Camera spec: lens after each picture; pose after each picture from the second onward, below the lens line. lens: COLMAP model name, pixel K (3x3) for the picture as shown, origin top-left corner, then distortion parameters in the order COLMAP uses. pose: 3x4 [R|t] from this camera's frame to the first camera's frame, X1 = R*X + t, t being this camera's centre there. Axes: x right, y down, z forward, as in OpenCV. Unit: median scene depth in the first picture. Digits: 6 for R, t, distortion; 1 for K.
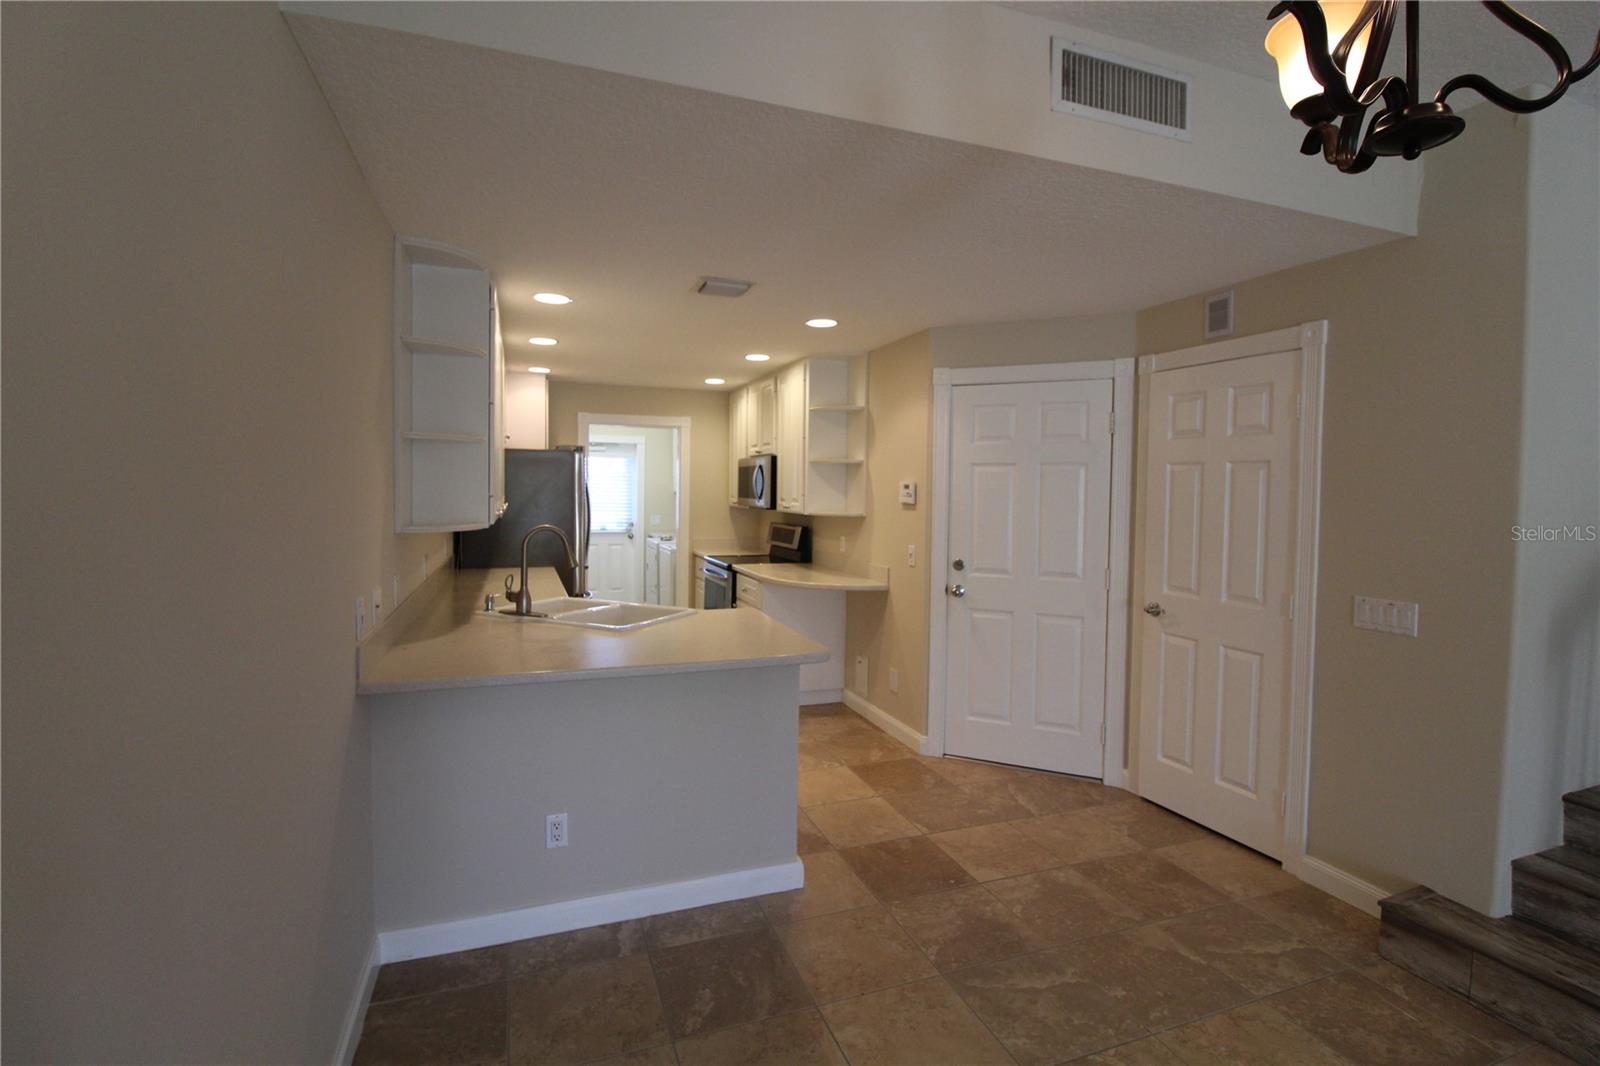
lens RADIAL K [[745.4, 0, 802.6], [0, 745.4, 516.2], [0, 0, 1]] dist [0.001892, -0.009402]
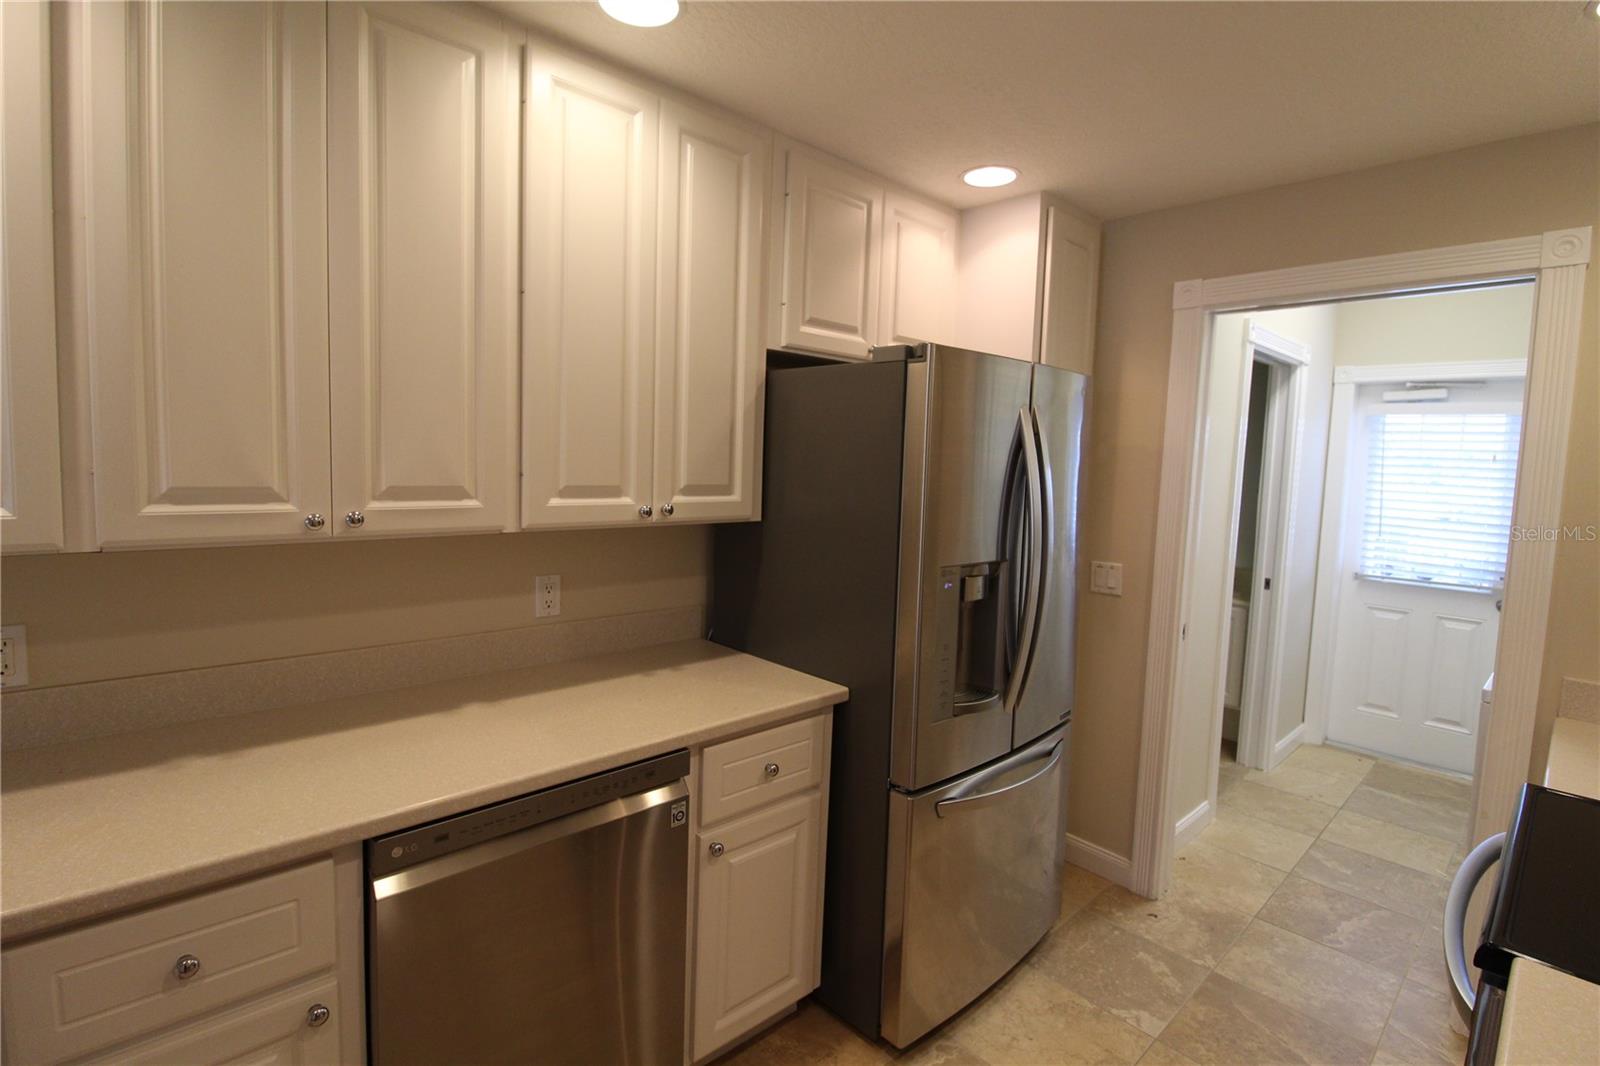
lens RADIAL K [[745.4, 0, 797.4], [0, 745.4, 518.3], [0, 0, 1]] dist [0.000682, -0.013026]
pose [[0.378243, 0.076258, -0.922560, -0.016350], [-0.063068, 0.996408, 0.056505, -0.042976], [0.923556, 0.036812, 0.381694, 1.058473]]
